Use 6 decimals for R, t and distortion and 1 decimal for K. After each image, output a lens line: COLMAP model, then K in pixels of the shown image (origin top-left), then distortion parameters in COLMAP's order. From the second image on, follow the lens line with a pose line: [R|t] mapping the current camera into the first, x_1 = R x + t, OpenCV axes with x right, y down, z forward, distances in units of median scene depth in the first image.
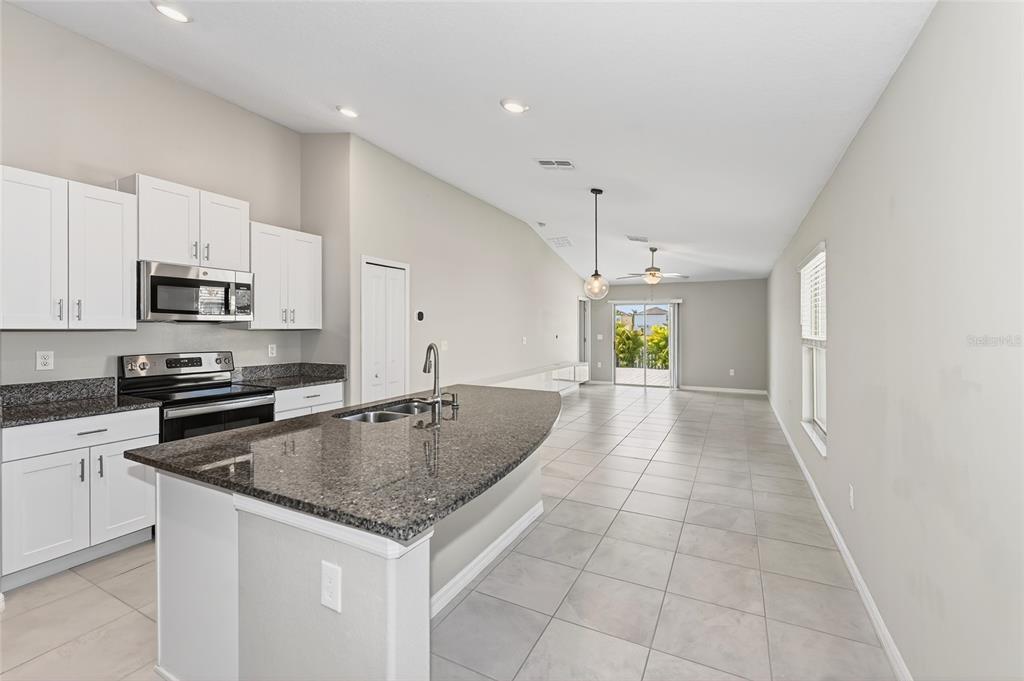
lens RADIAL K [[441.1, 0, 505.9], [0, 441.1, 331.5], [0, 0, 1]] dist [-0.002044, -0.000119]
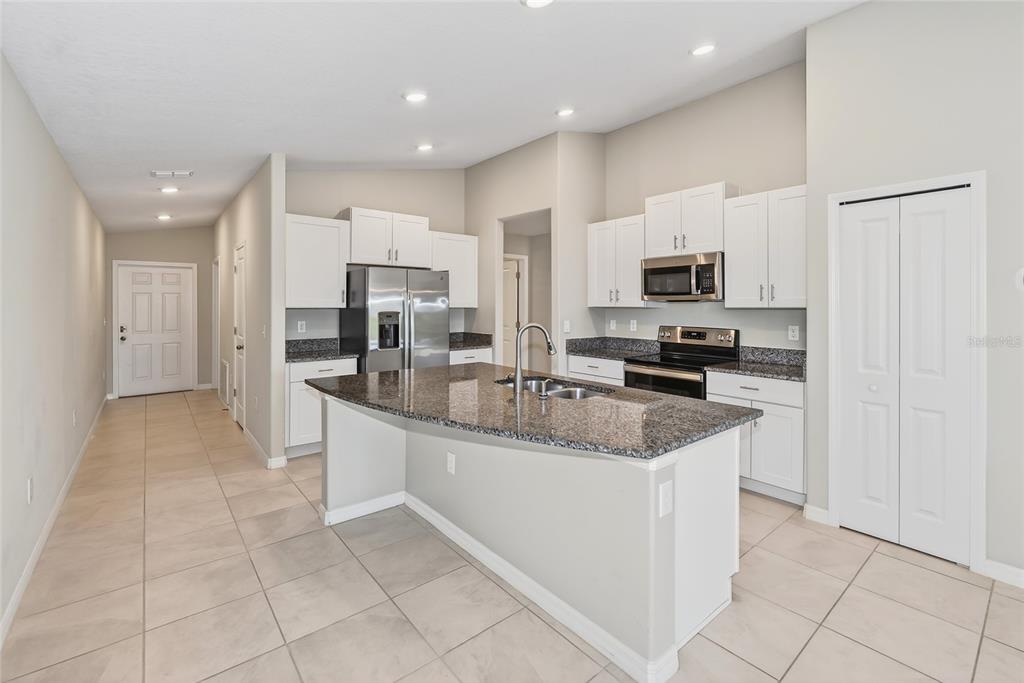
lens RADIAL K [[441.1, 0, 512.0], [0, 441.1, 308.4], [0, 0, 1]] dist [-0.002044, -0.000119]
pose [[-0.384583, 0.005723, -0.923073, 0.615238], [-0.005002, 0.999953, 0.008284, -0.011113], [0.923077, 0.007803, -0.384536, 1.098351]]
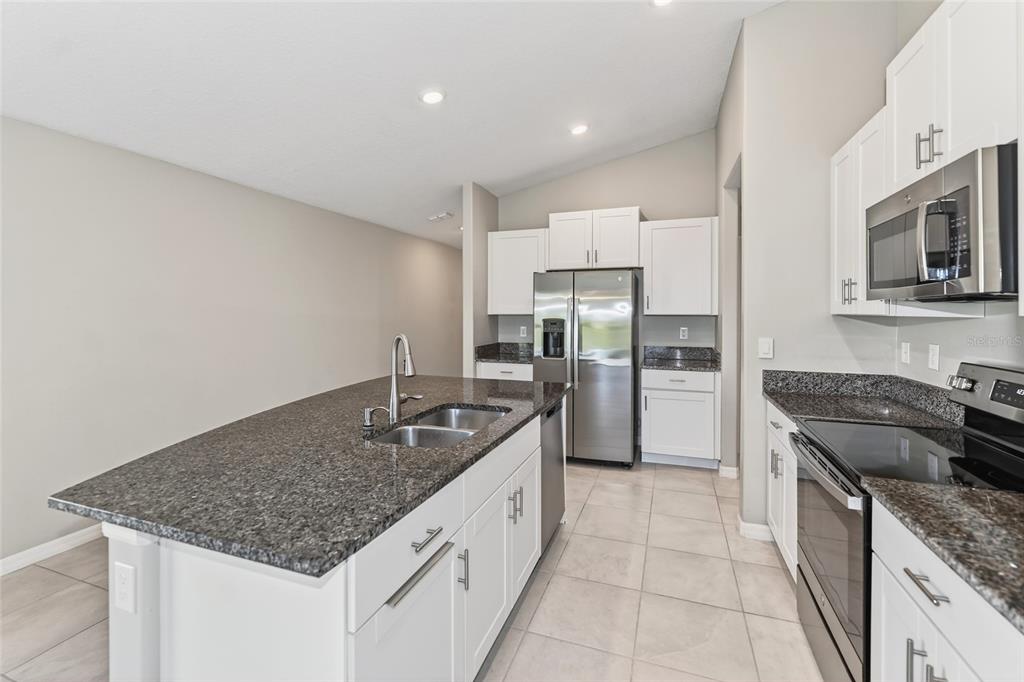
lens RADIAL K [[441.1, 0, 511.3], [0, 441.1, 313.7], [0, 0, 1]] dist [-0.002044, -0.000119]
pose [[-0.991428, 0.001835, -0.130642, -0.220004], [0.000790, 0.999967, 0.008051, -0.012893], [0.130652, 0.007878, -0.991397, 1.484690]]
